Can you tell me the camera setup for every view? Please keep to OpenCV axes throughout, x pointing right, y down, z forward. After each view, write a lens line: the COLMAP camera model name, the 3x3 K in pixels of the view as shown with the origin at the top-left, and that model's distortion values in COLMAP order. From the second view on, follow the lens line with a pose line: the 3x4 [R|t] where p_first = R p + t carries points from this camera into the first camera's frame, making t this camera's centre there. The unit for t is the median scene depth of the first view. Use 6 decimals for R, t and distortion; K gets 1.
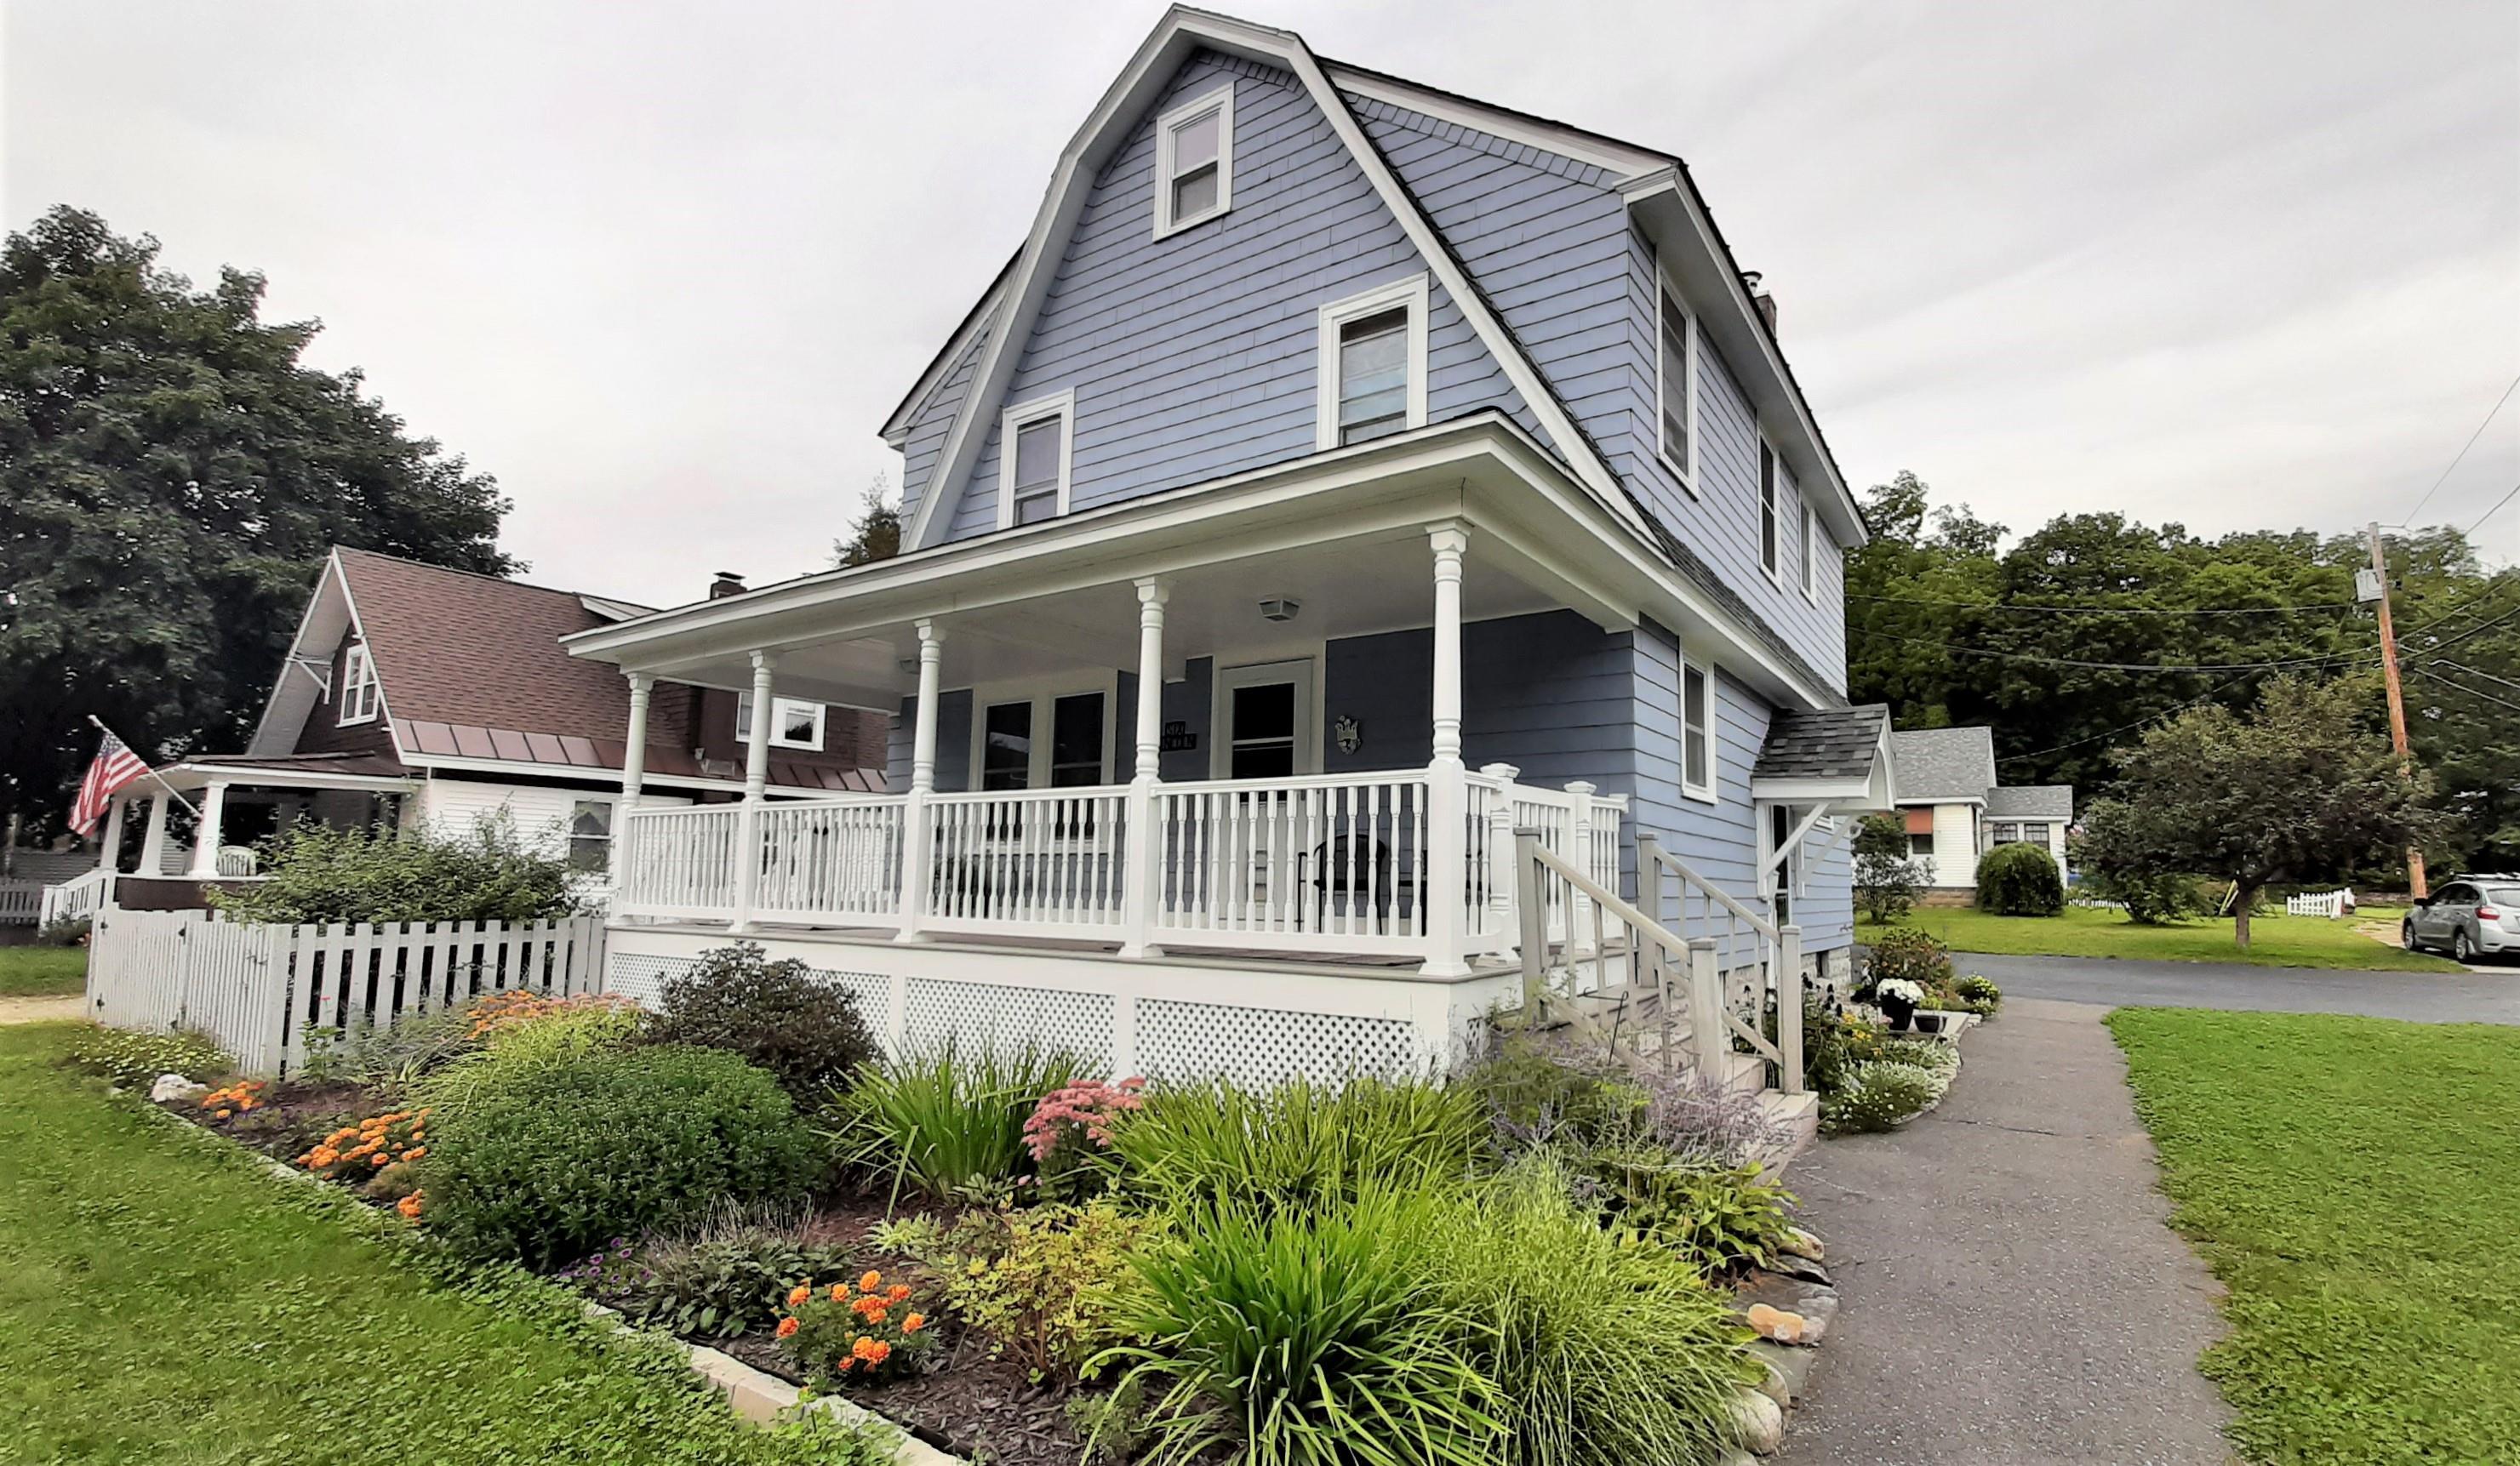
lens RADIAL K [[1043.3, 0, 1260.0], [0, 1043.3, 733.0], [0, 0, 1]] dist [-0.010586, -0.000730]
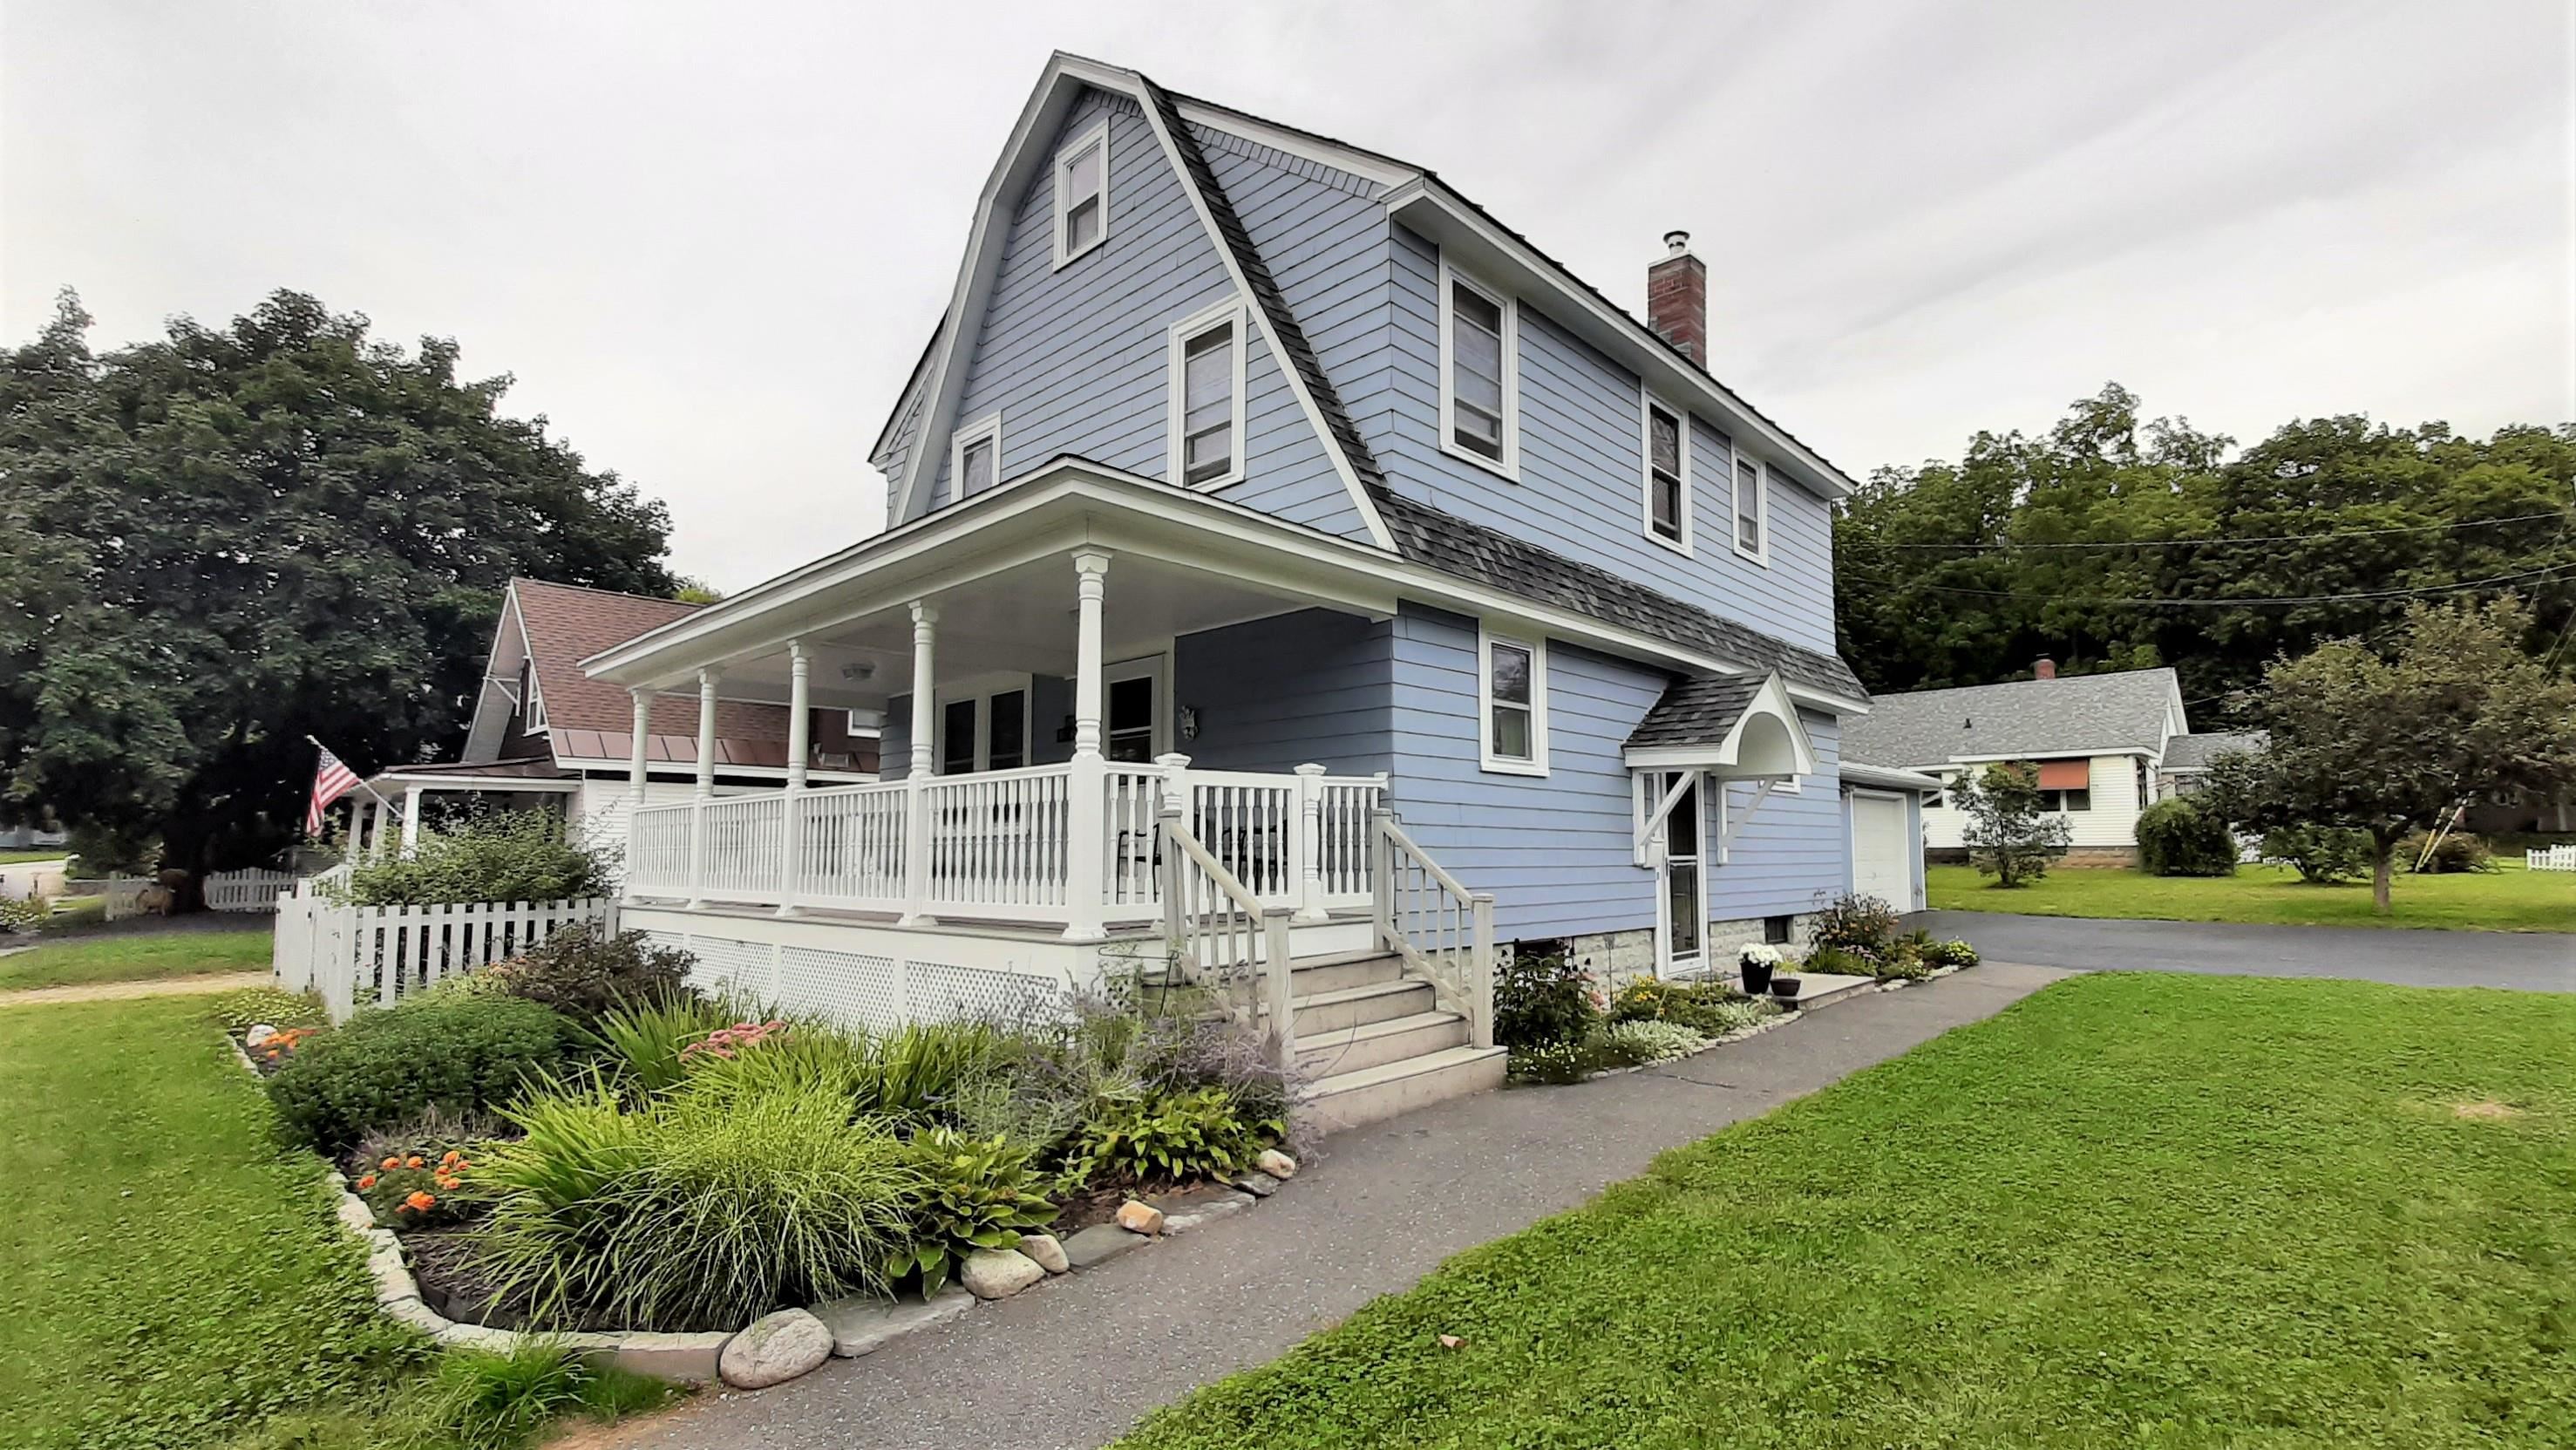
lens RADIAL K [[1052.6, 0, 1288.0], [0, 1052.6, 725.0], [0, 0, 1]] dist [-0.000336, -0.006647]
pose [[0.988264, -0.036458, -0.148339, 0.261535], [0.039544, 0.999057, 0.017902, -0.008686], [0.147546, -0.023557, 0.988775, -0.056818]]
